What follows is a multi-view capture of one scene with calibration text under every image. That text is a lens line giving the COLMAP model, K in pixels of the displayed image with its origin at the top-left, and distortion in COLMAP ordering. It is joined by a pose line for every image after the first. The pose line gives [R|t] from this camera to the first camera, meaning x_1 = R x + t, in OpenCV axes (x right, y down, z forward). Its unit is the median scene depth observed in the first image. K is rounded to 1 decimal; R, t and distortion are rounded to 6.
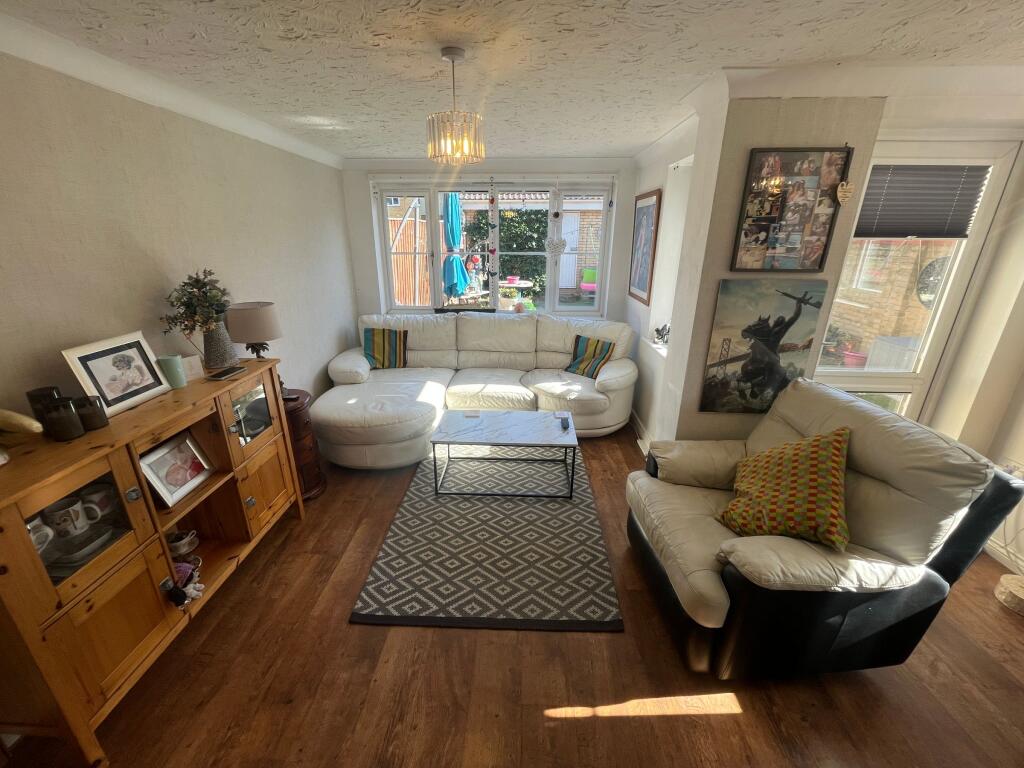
lens RADIAL K [[412.5, 0, 507.7], [0, 412.5, 382.6], [0, 0, 1]] dist [-0.002831, -0.000262]
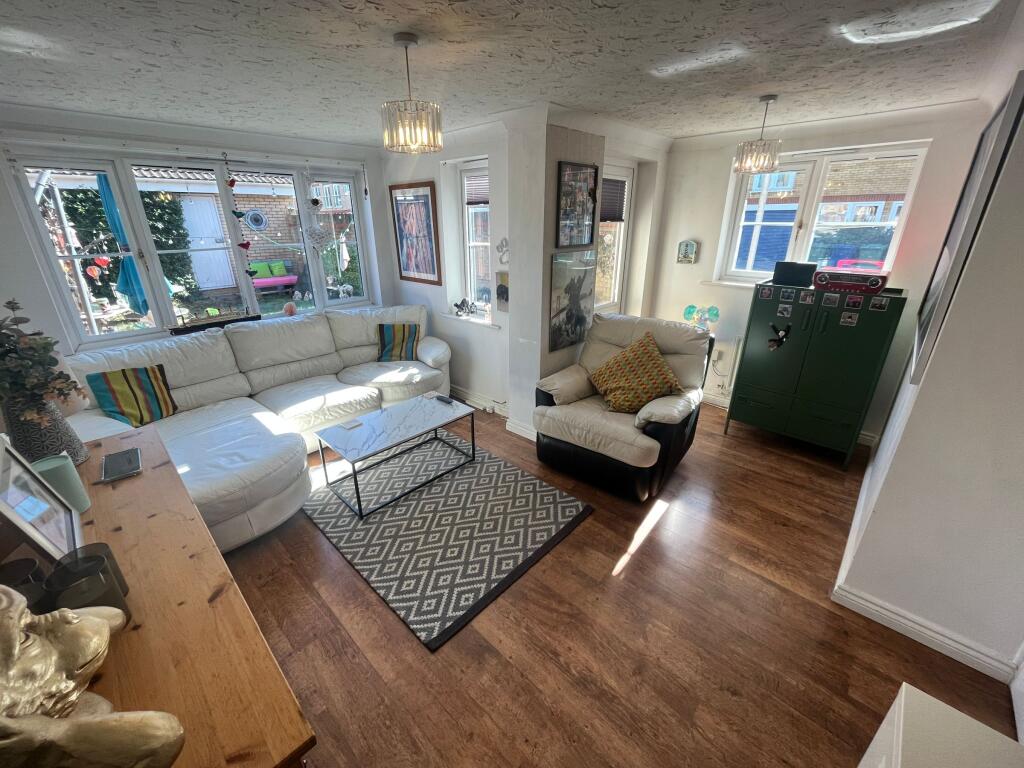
lens RADIAL K [[412.5, 0, 506.0], [0, 412.5, 383.0], [0, 0, 1]] dist [-0.002831, -0.000262]
pose [[0.661461, -0.284836, 0.693786, -0.637715], [0.263625, 0.954343, 0.140467, -0.067394], [-0.702120, 0.089986, 0.706350, 0.153717]]
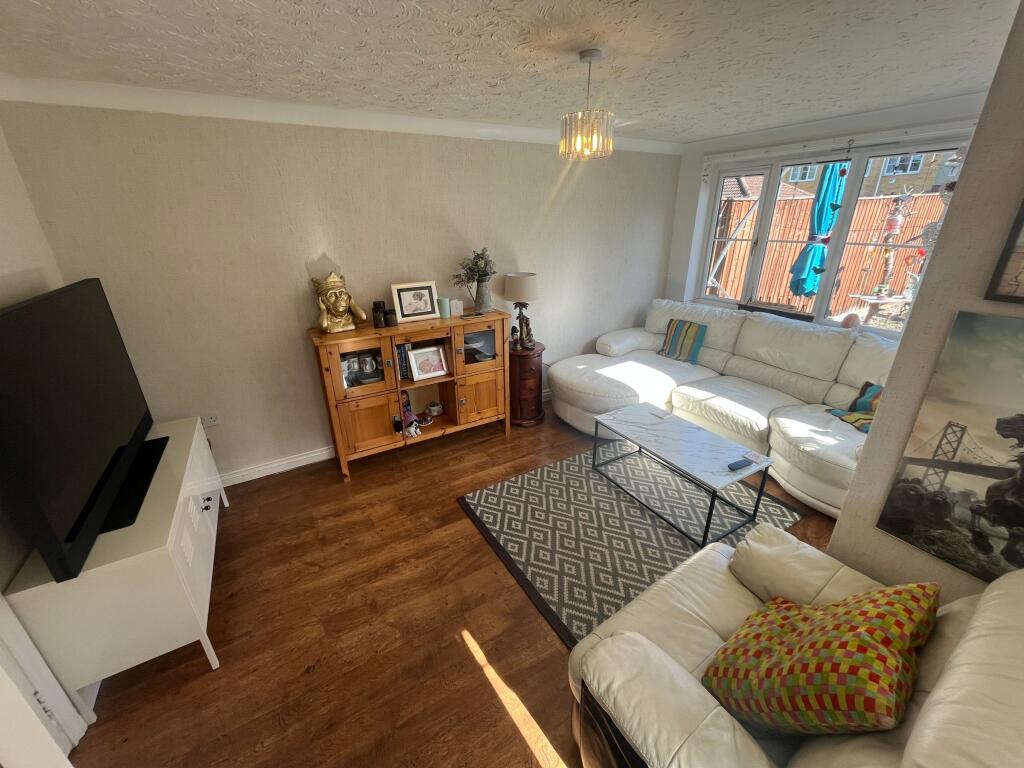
lens RADIAL K [[412.5, 0, 507.5], [0, 412.5, 381.0], [0, 0, 1]] dist [-0.002831, -0.000262]
pose [[0.536145, 0.302455, -0.788080, 0.610872], [-0.270760, 0.945893, 0.178819, -0.094679], [0.799524, 0.117507, 0.589028, 0.211582]]
